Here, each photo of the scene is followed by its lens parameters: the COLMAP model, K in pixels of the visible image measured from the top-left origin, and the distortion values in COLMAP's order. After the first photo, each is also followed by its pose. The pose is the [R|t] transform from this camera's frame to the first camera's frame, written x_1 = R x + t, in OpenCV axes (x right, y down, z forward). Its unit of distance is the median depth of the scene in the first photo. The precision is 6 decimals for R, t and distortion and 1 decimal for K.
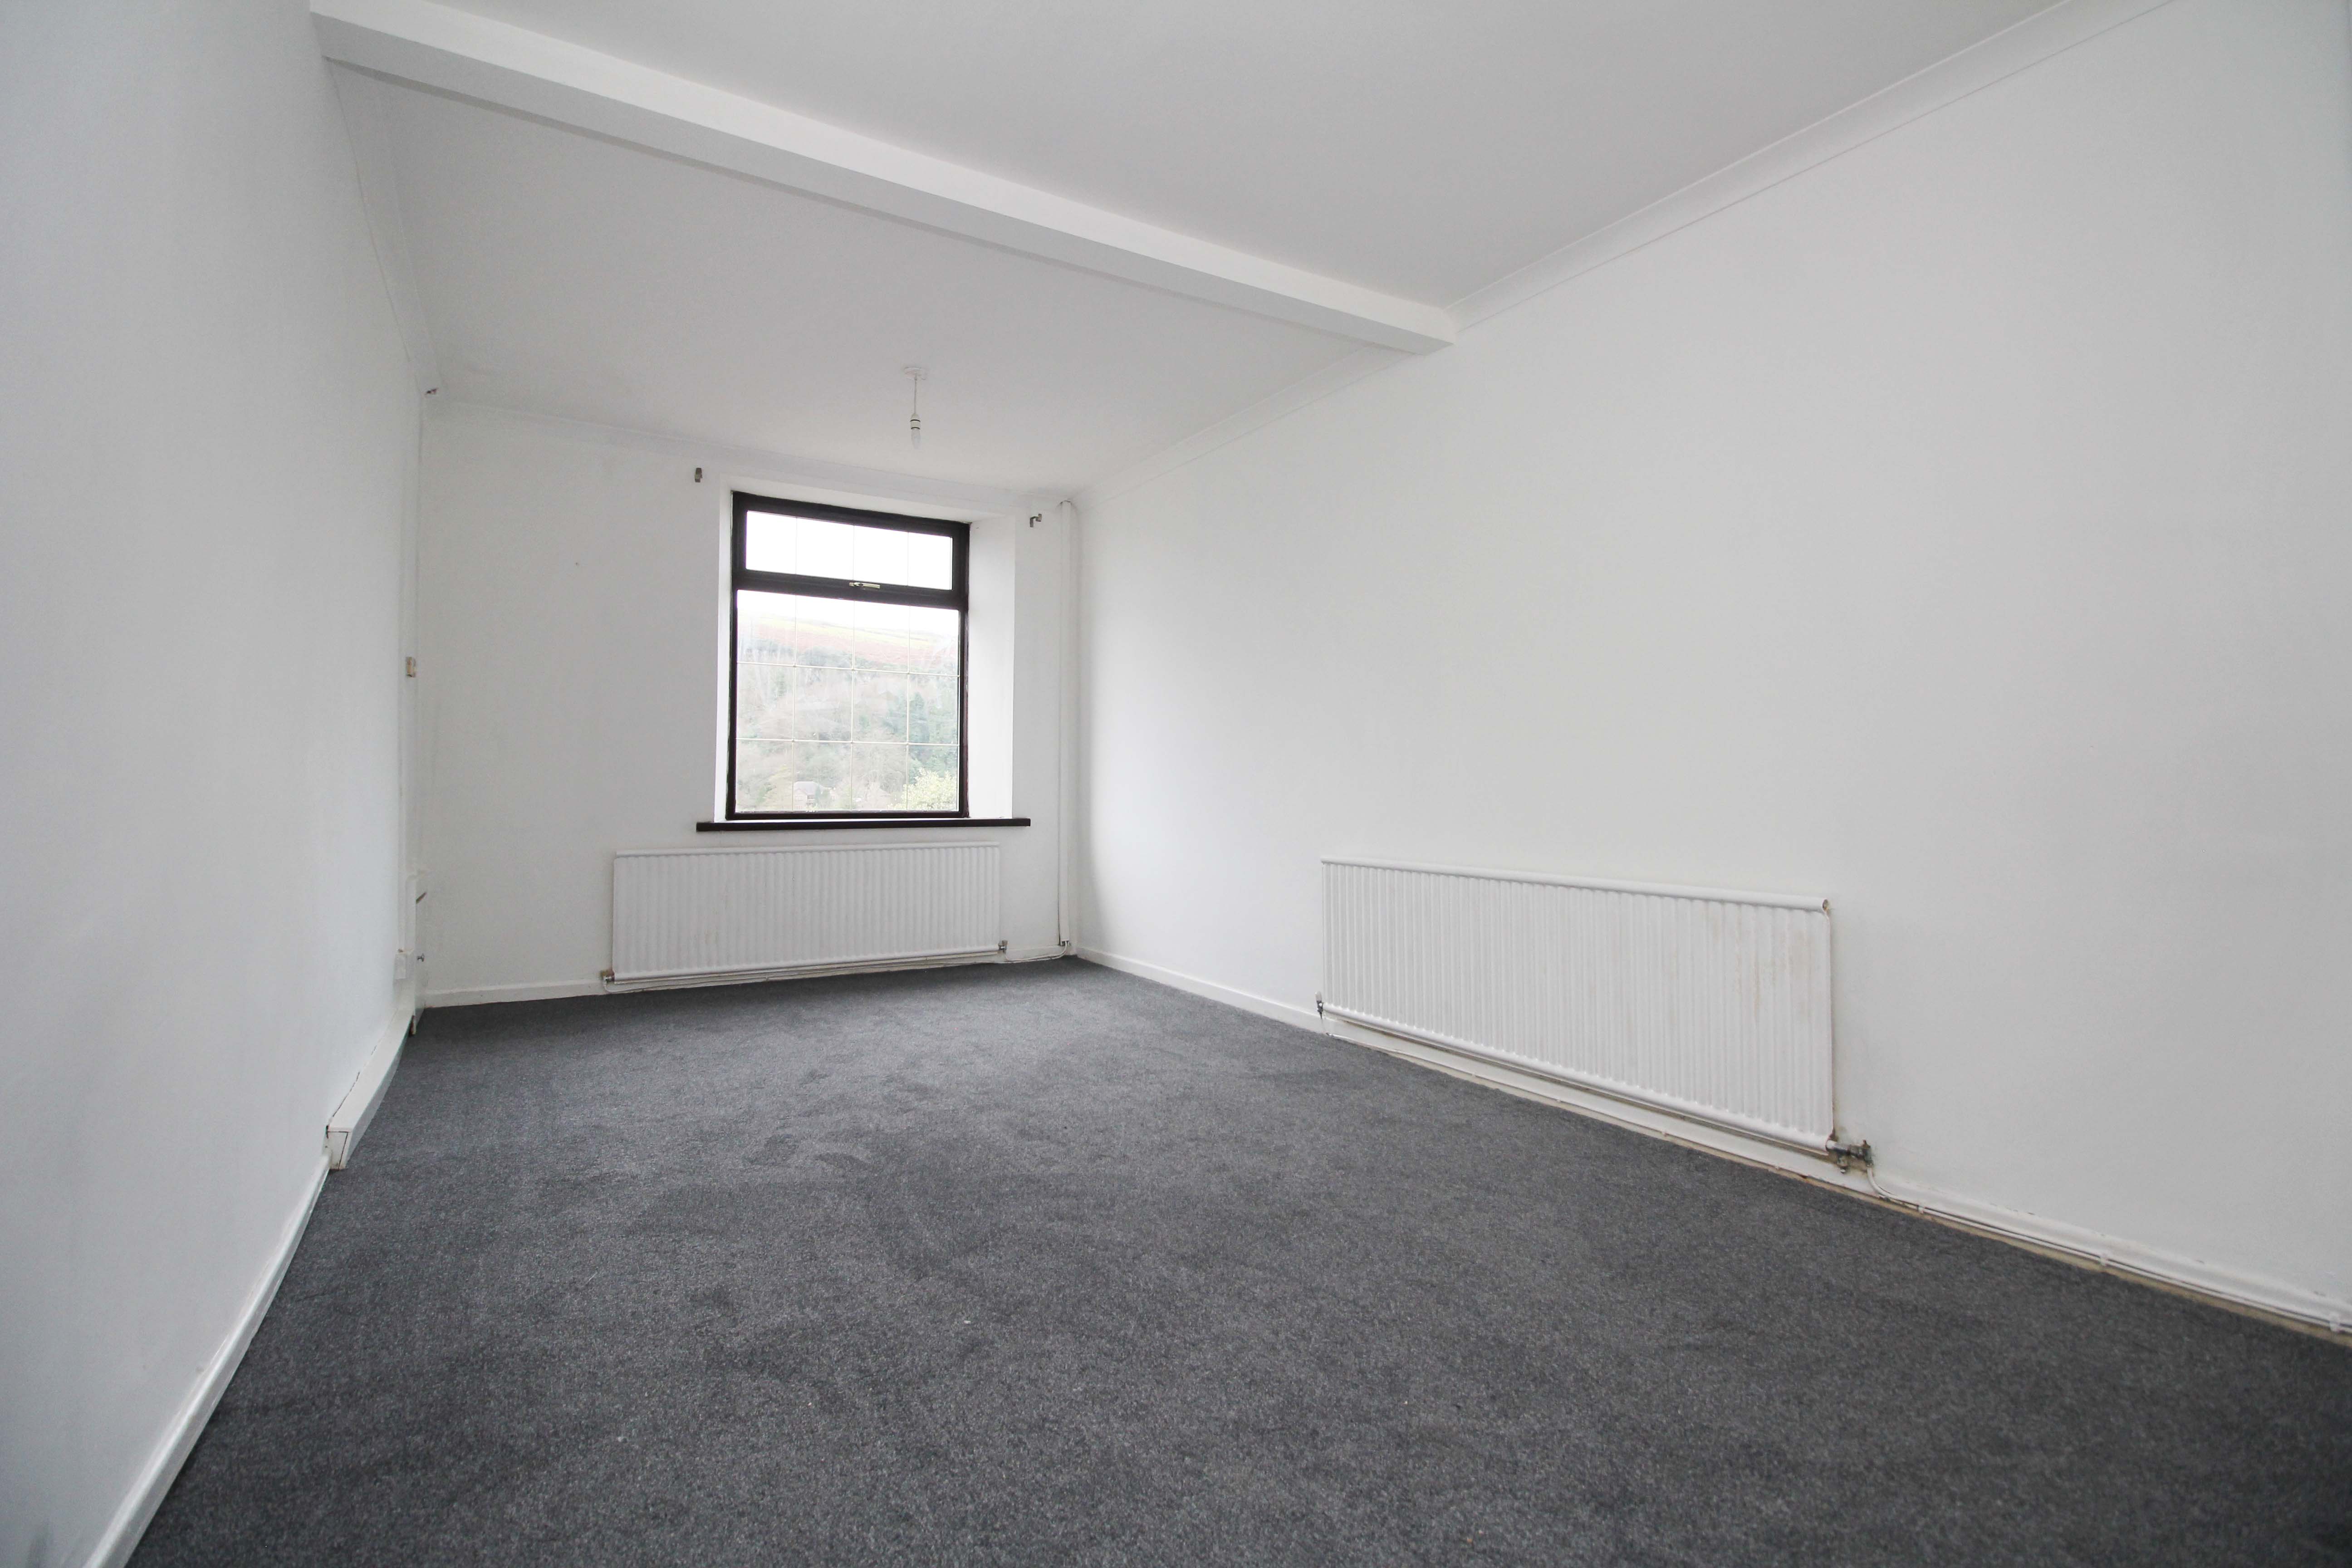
lens RADIAL K [[1084.8, 0, 1177.5], [0, 1084.8, 752.1], [0, 0, 1]] dist [0.009084, -0.016599]
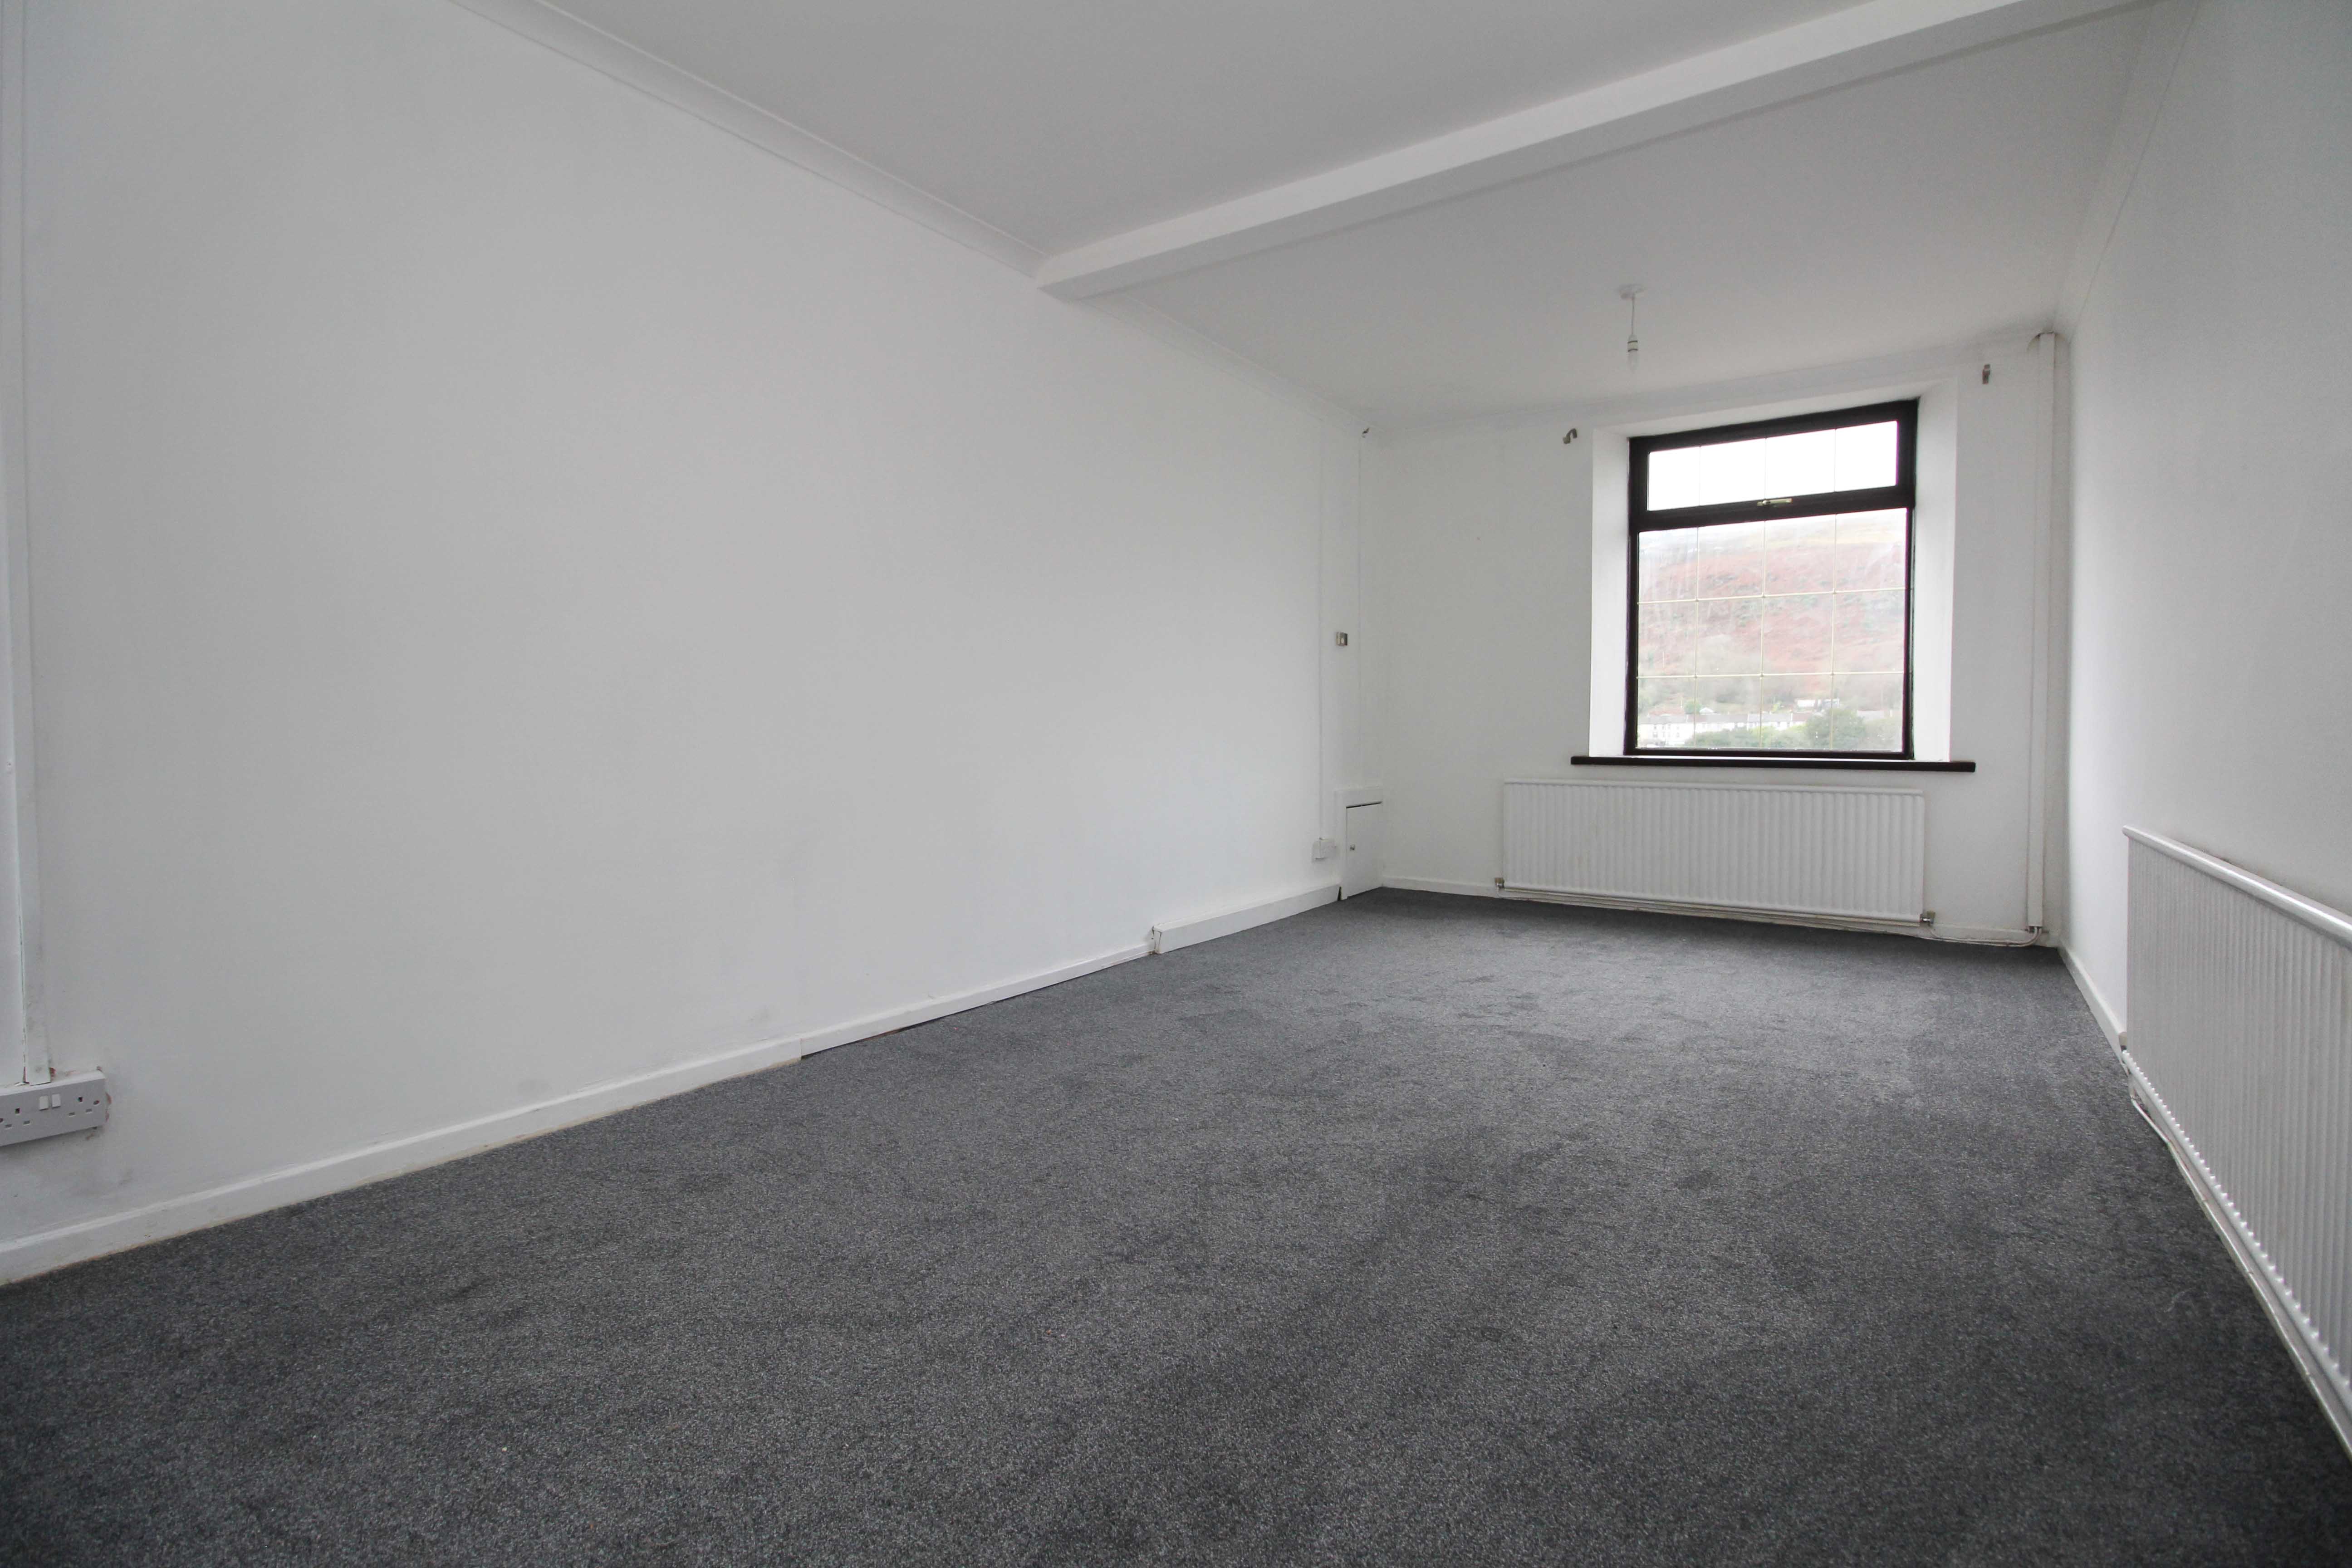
lens RADIAL K [[1084.8, 0, 1177.5], [0, 1084.8, 752.1], [0, 0, 1]] dist [0.009084, -0.016599]
pose [[0.420773, 0.017984, -0.906988, 0.341196], [0.031587, 0.998907, 0.034460, 0.009040], [0.906616, -0.043149, 0.419745, 0.157123]]
